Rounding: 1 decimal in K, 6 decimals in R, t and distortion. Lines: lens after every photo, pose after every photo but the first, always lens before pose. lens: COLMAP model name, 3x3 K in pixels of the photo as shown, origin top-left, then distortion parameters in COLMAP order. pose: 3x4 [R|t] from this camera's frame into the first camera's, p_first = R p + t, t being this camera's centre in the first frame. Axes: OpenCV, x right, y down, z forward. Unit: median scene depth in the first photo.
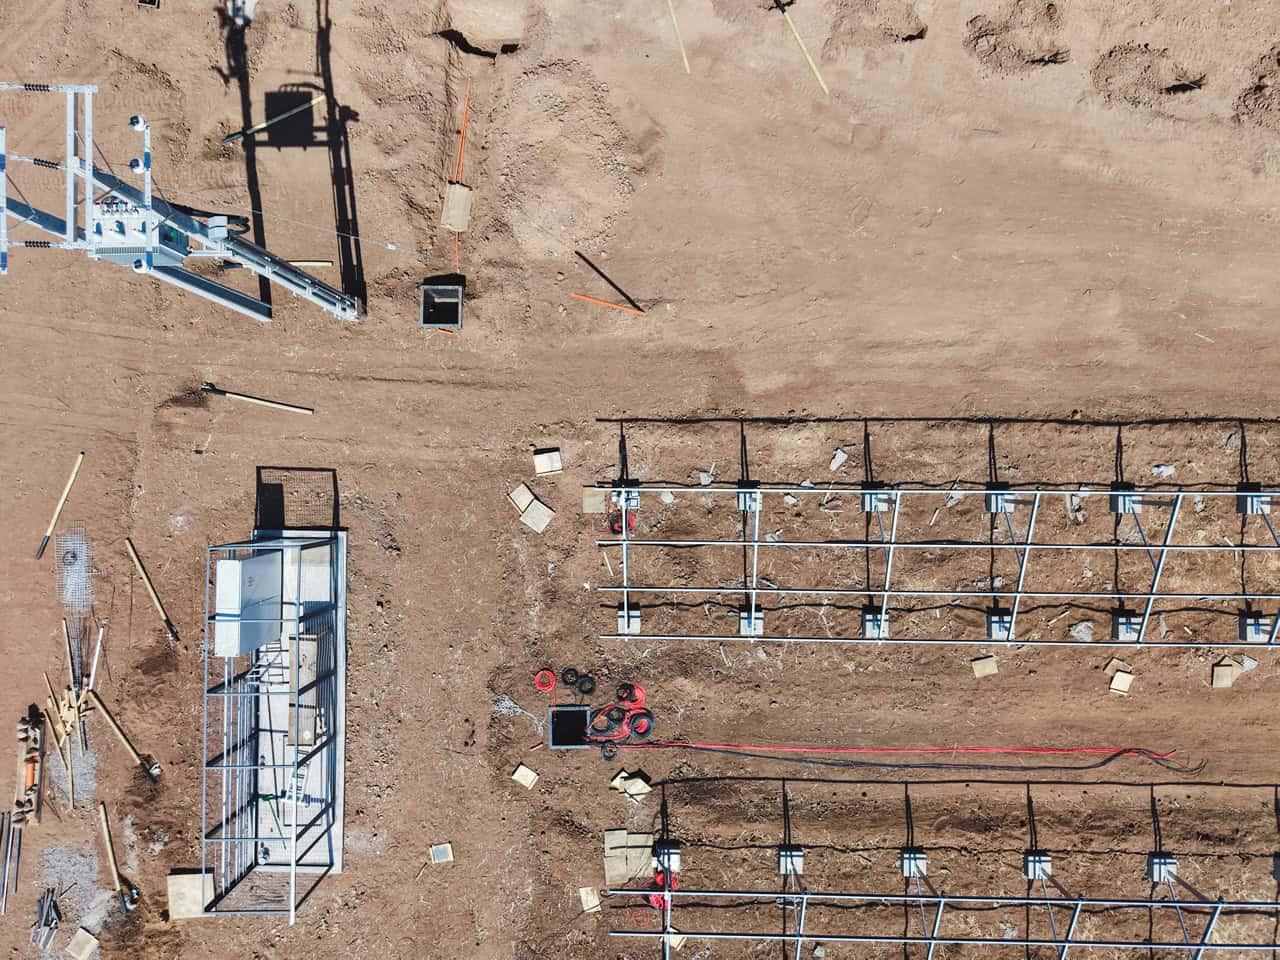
lens RADIAL K [[856.2, 0, 652.7], [0, 856.2, 531.1], [0, 0, 1]] dist [0.026593, -0.022041]
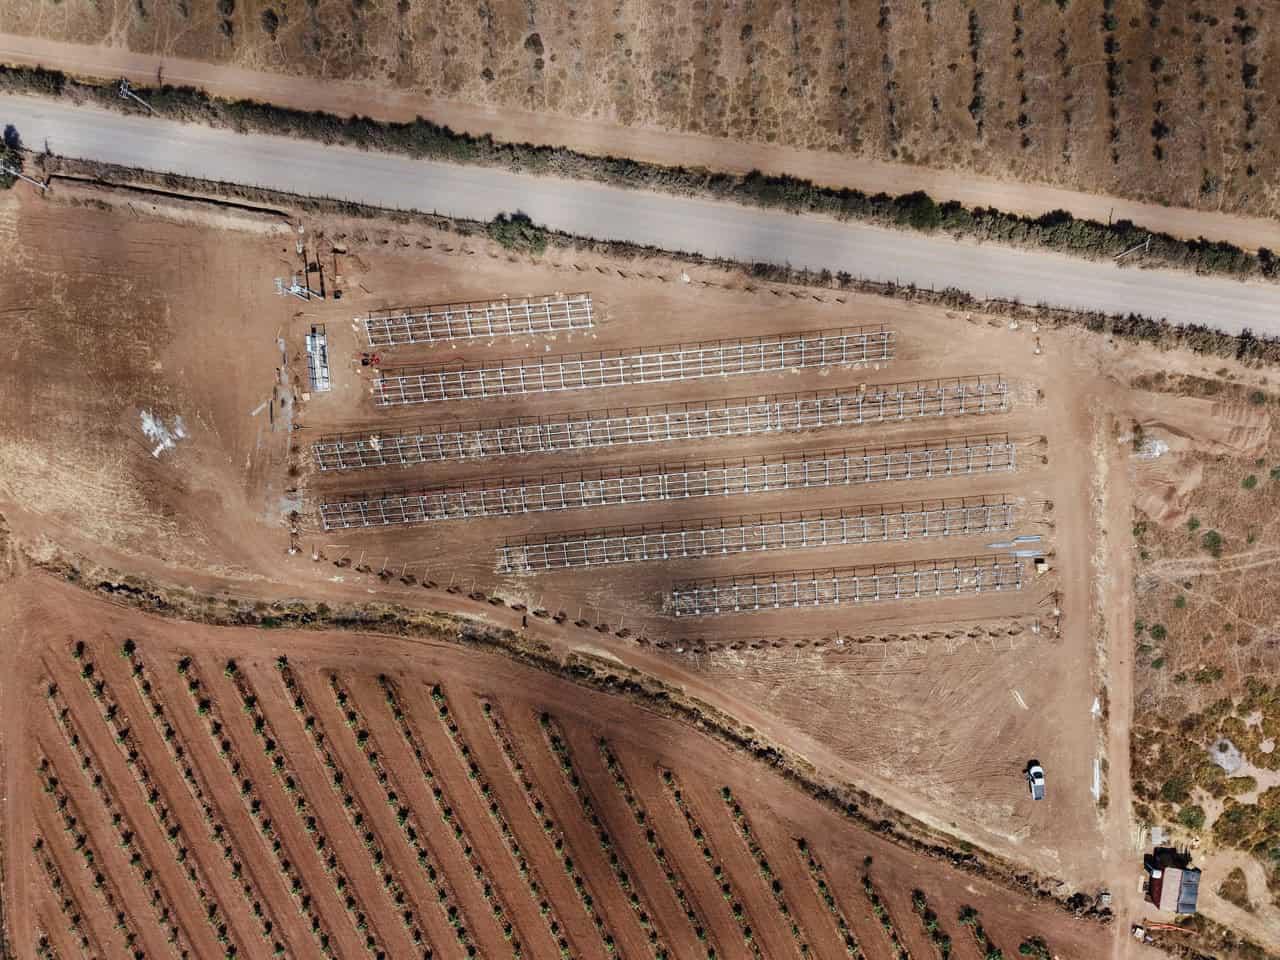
lens RADIAL K [[955.4, 0, 642.8], [0, 955.4, 470.3], [0, 0, 1]] dist [0.024629, -0.010113]
pose [[0.995234, -0.097454, 0.003427, 1.761866], [0.097393, 0.995136, 0.014763, 1.077686], [-0.004849, -0.014359, 0.999885, -5.809425]]
